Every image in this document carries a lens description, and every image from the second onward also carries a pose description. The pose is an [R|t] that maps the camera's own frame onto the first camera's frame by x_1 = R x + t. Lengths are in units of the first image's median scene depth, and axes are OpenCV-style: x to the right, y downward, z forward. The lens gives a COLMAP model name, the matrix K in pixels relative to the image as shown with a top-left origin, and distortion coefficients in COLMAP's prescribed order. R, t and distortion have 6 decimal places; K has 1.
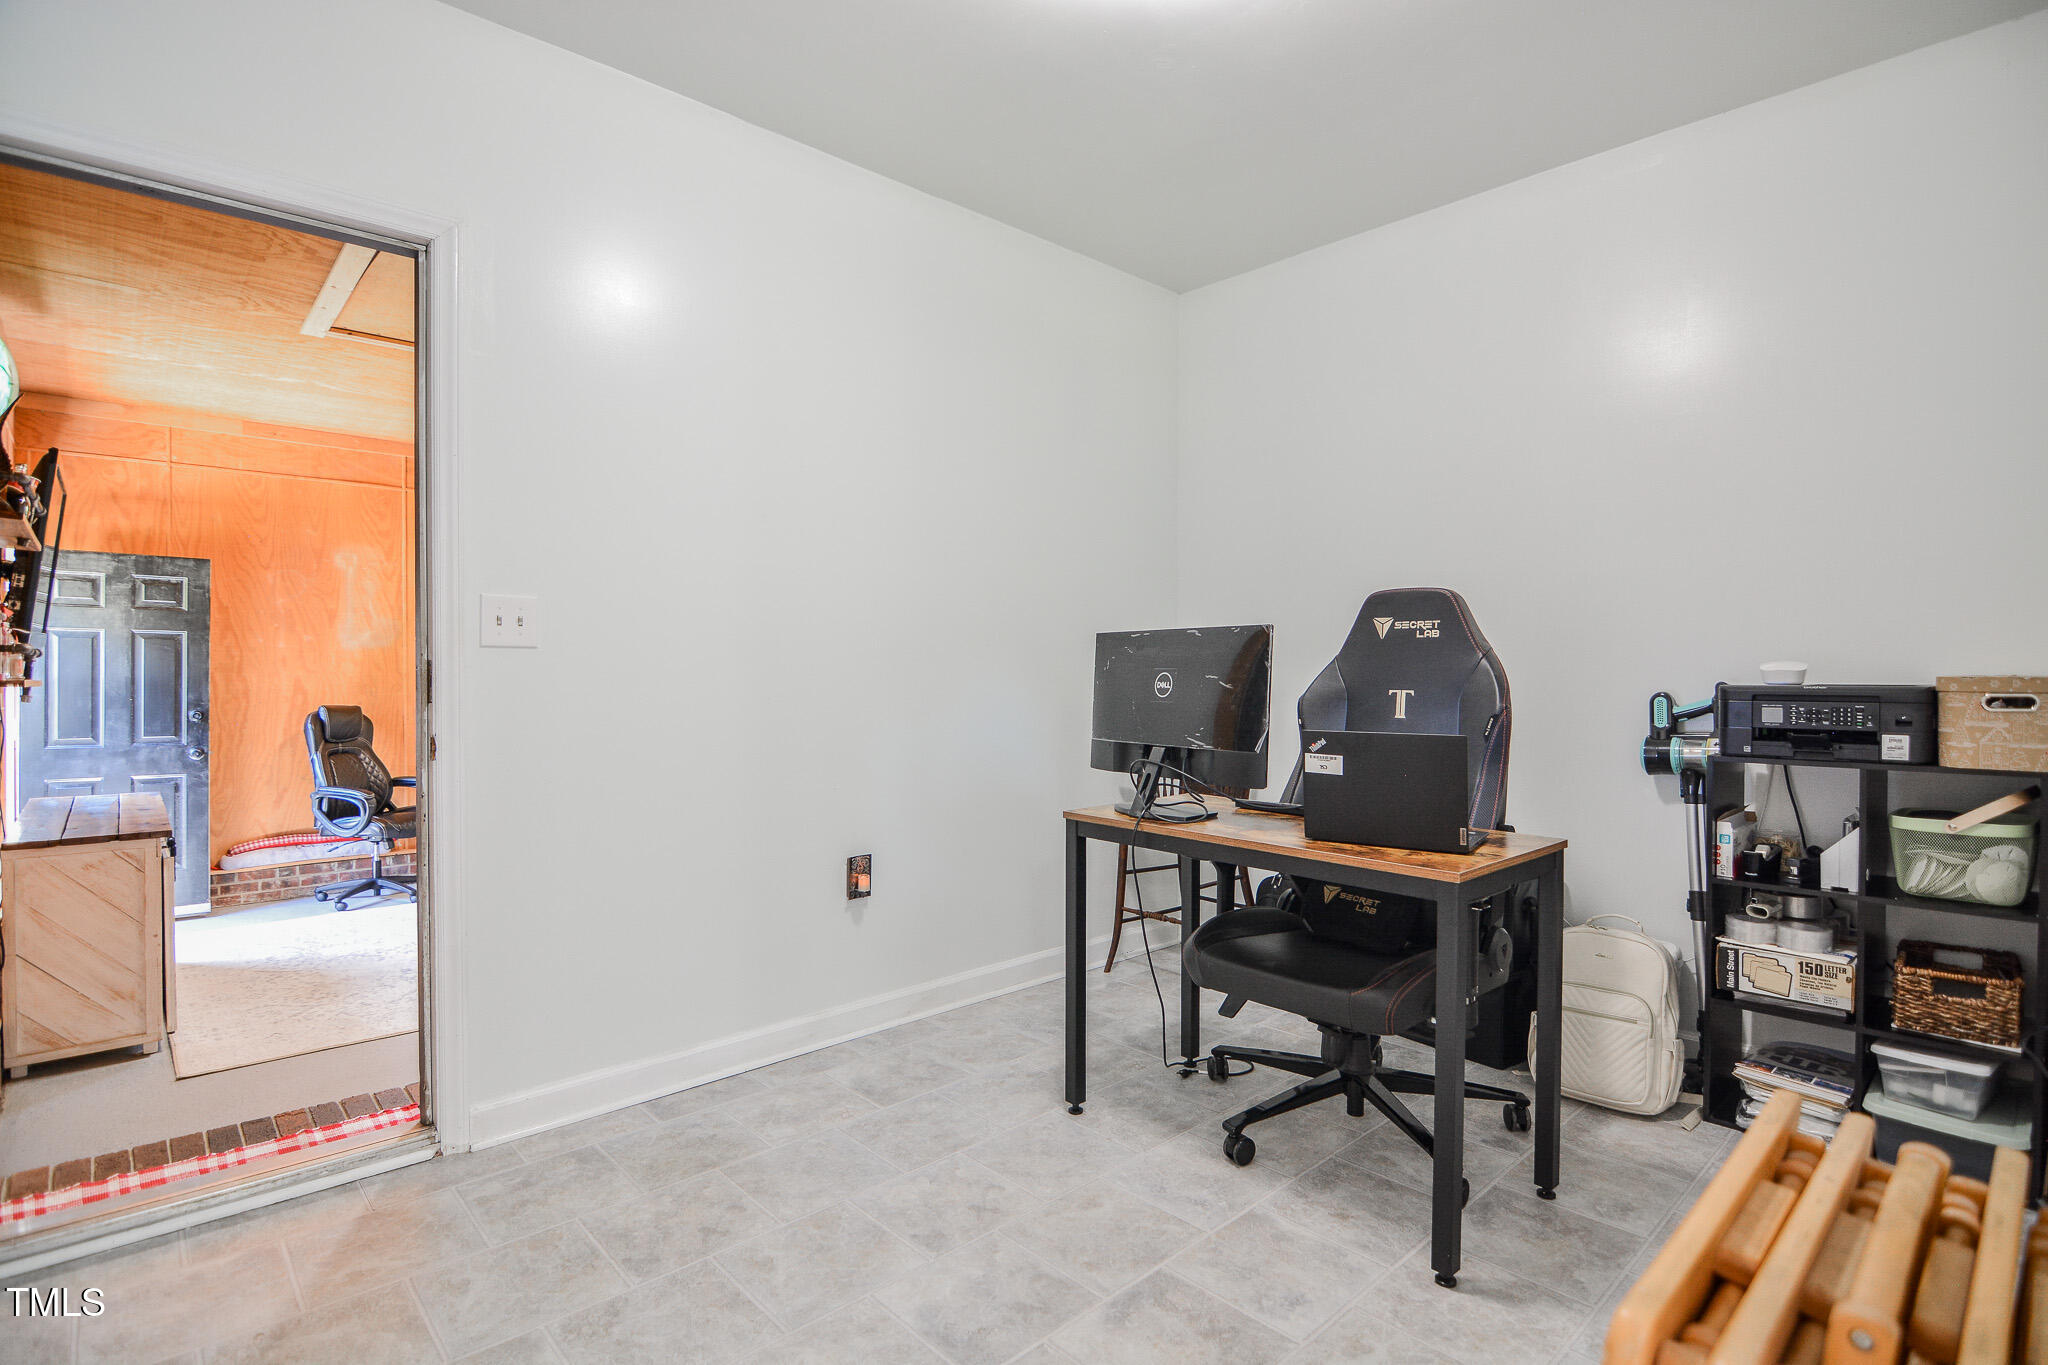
lens RADIAL K [[994.2, 0, 1024.0], [0, 994.2, 682.5], [0, 0, 1]] dist [-0.002425, -0.012145]
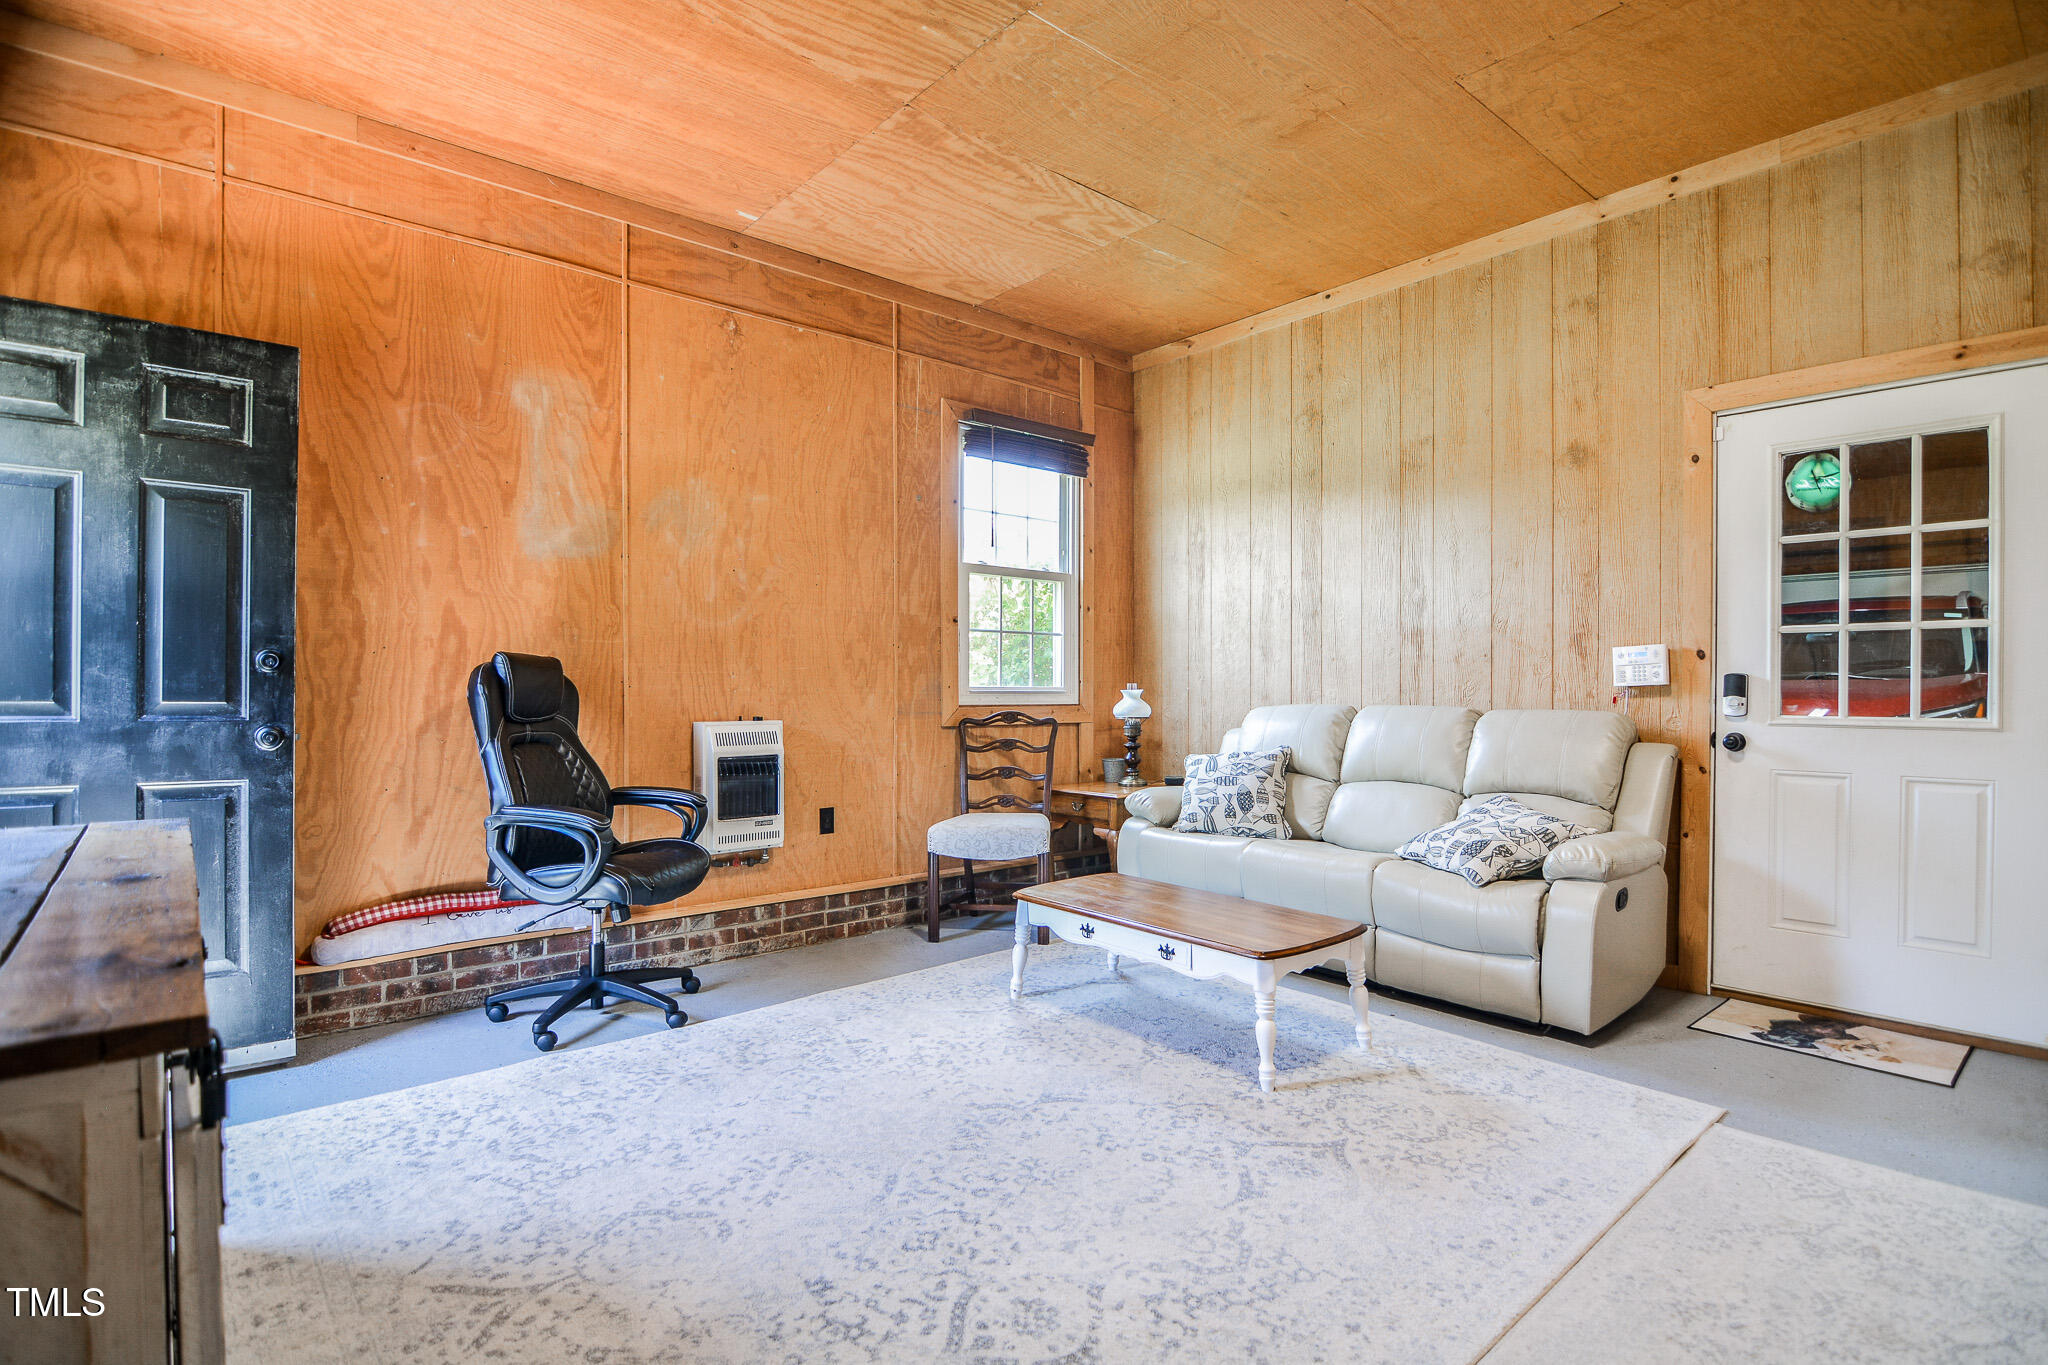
lens RADIAL K [[995.0, 0, 1022.6], [0, 995.0, 694.3], [0, 0, 1]] dist [-0.003396, -0.010344]
pose [[0.999403, -0.002386, -0.034470, -0.417018], [0.002175, 0.999979, -0.006164, 0.050686], [0.034484, 0.006086, 0.999387, 0.485311]]
